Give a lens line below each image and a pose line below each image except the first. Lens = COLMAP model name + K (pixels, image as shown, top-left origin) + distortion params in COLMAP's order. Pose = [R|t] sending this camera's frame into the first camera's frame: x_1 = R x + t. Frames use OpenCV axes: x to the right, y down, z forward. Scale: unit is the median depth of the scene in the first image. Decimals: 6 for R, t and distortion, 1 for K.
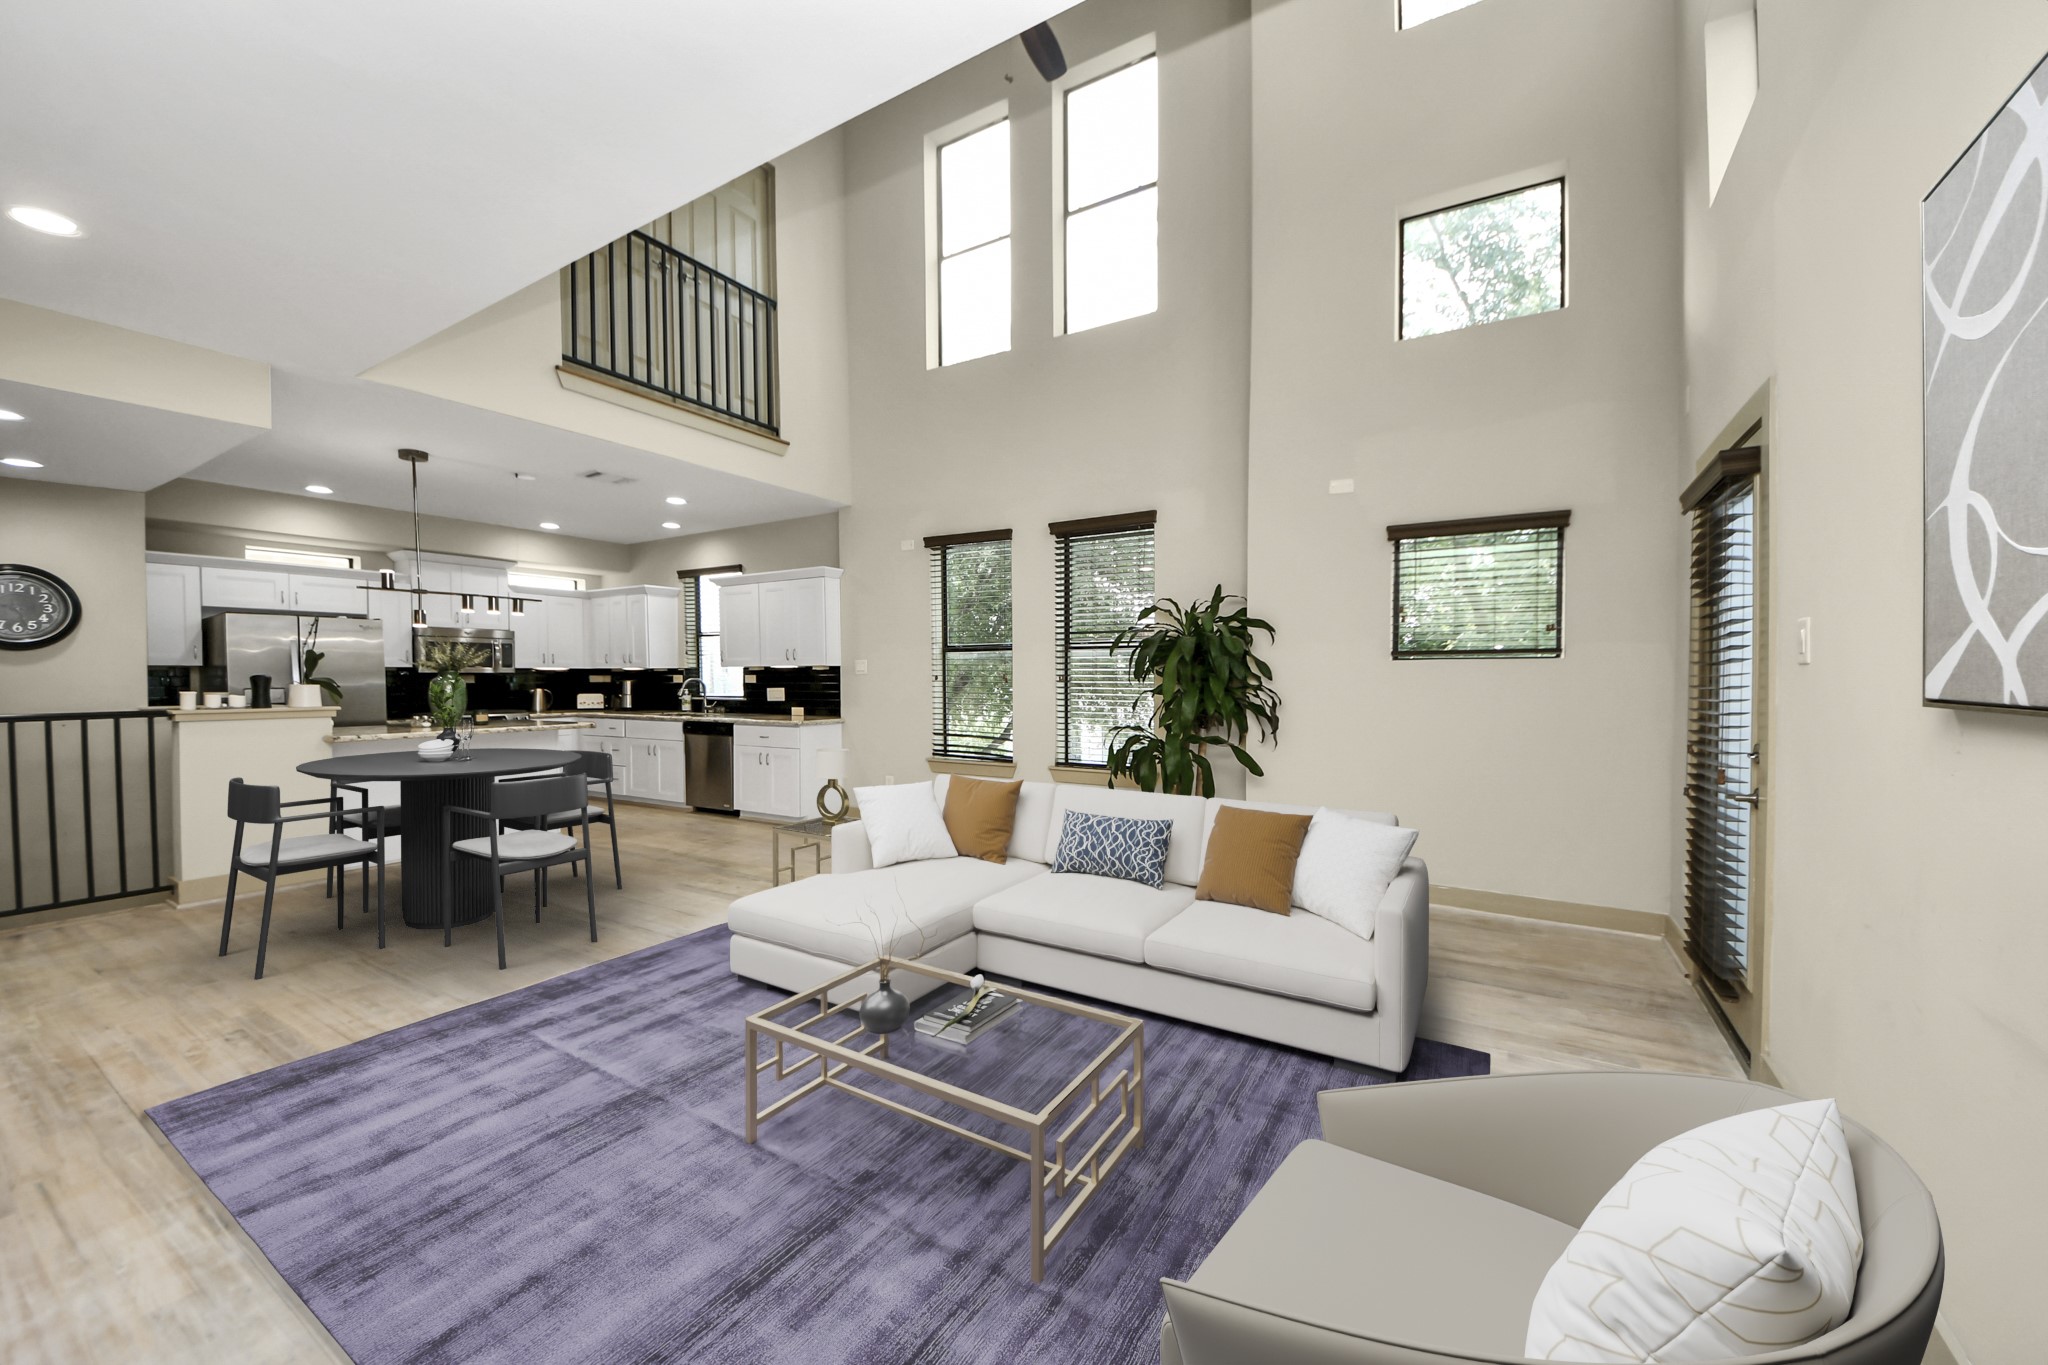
lens RADIAL K [[764.5, 0, 1009.6], [0, 764.5, 666.0], [0, 0, 1]] dist [0.054392, -0.027121]
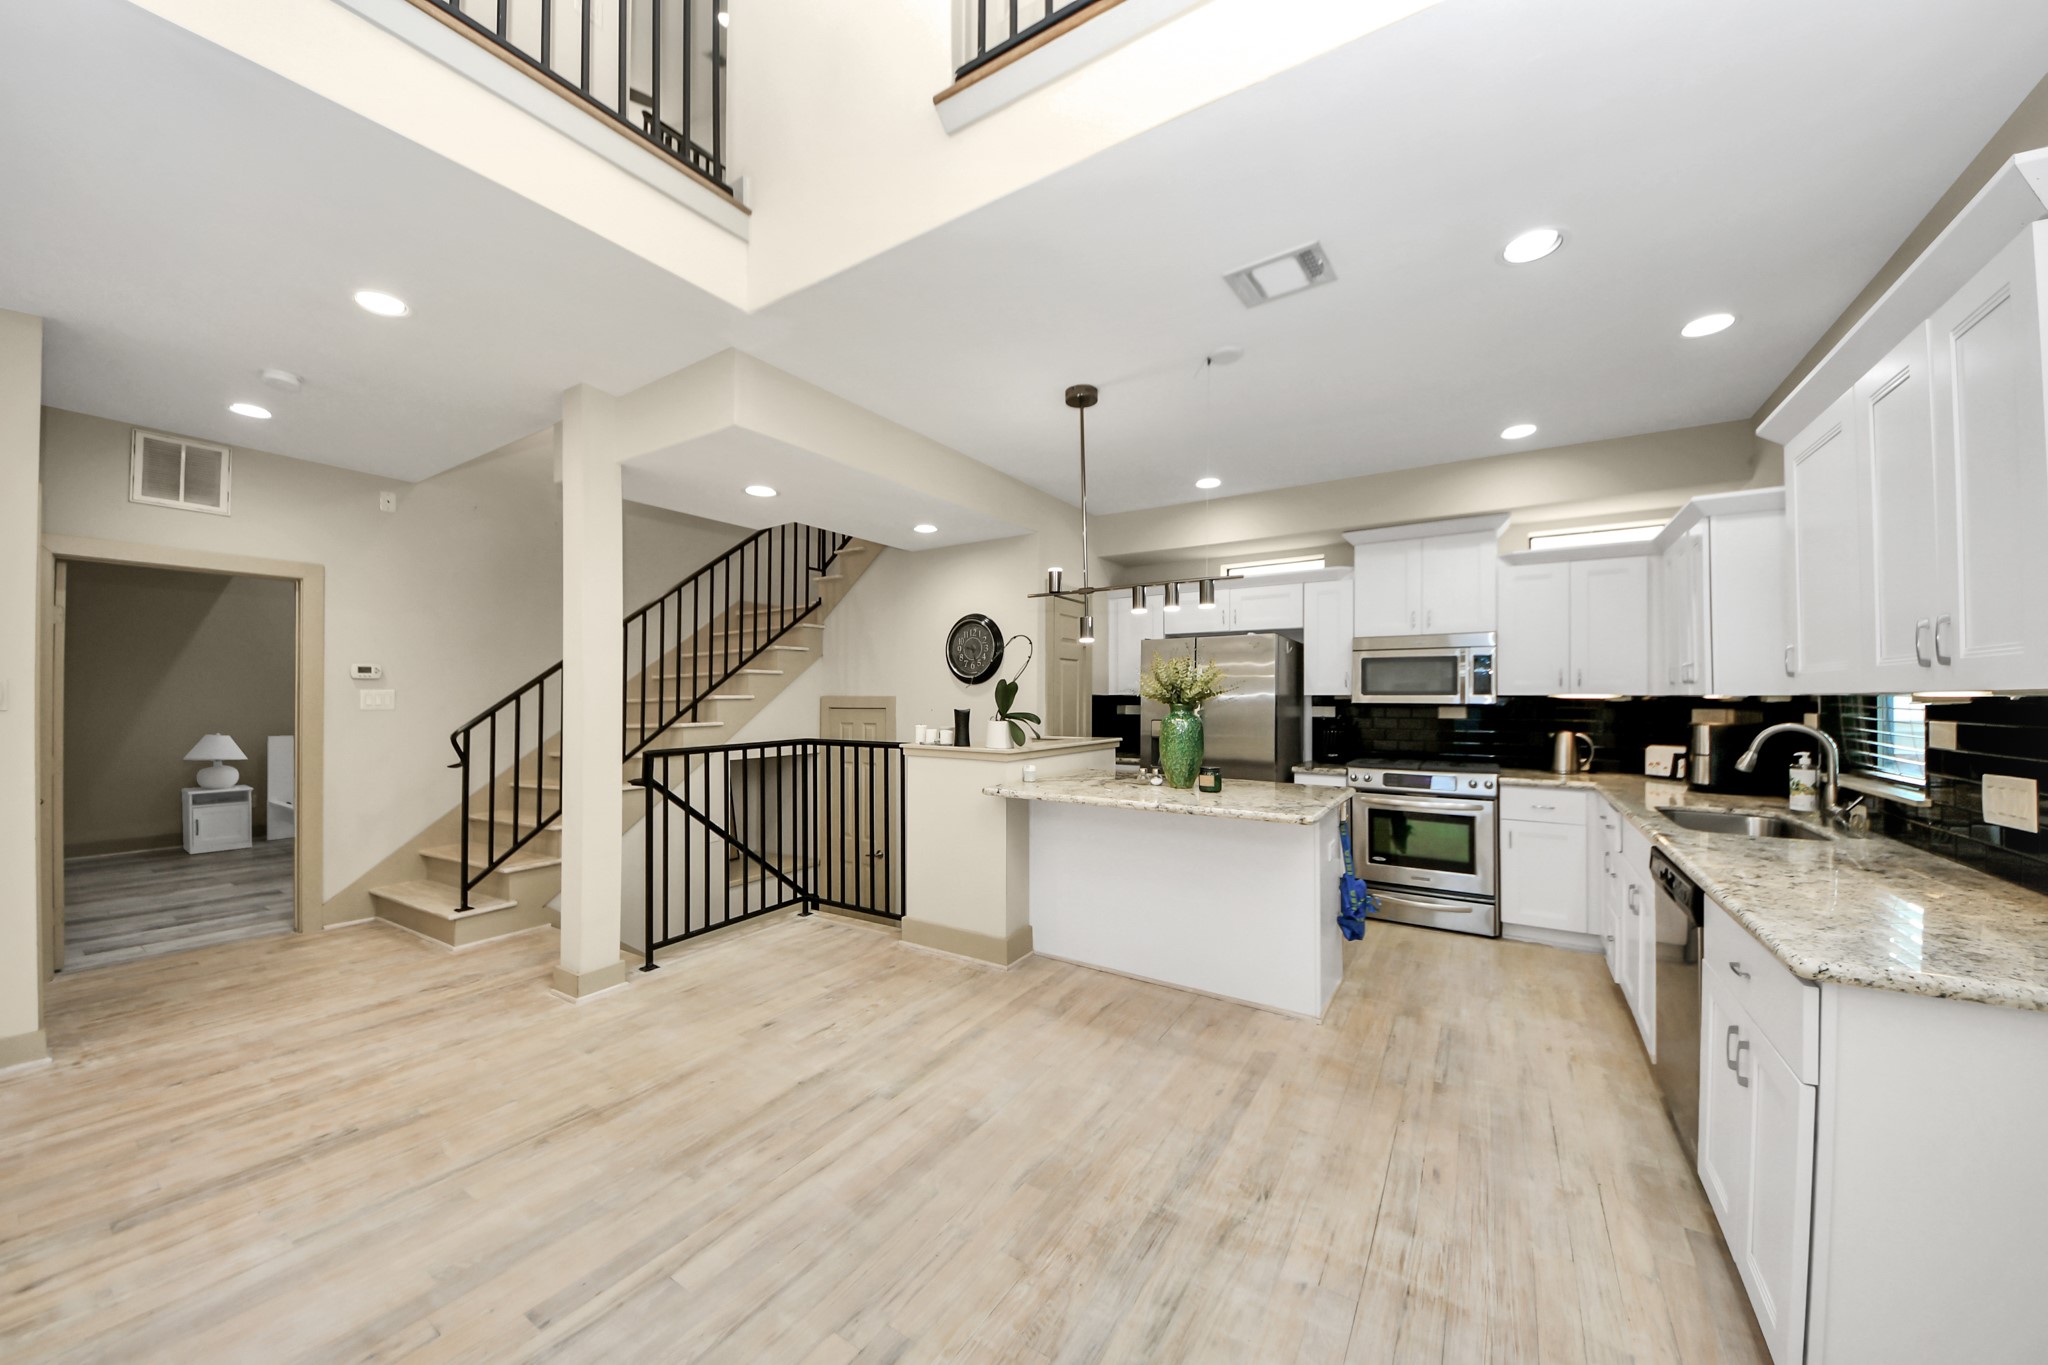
lens RADIAL K [[764.5, 0, 1009.6], [0, 764.5, 666.0], [0, 0, 1]] dist [0.054392, -0.027121]
pose [[-0.028964, -0.037045, -0.998894, -0.066009], [0.011660, 0.999233, -0.037396, -0.001625], [0.999512, -0.012730, -0.028509, 0.928433]]
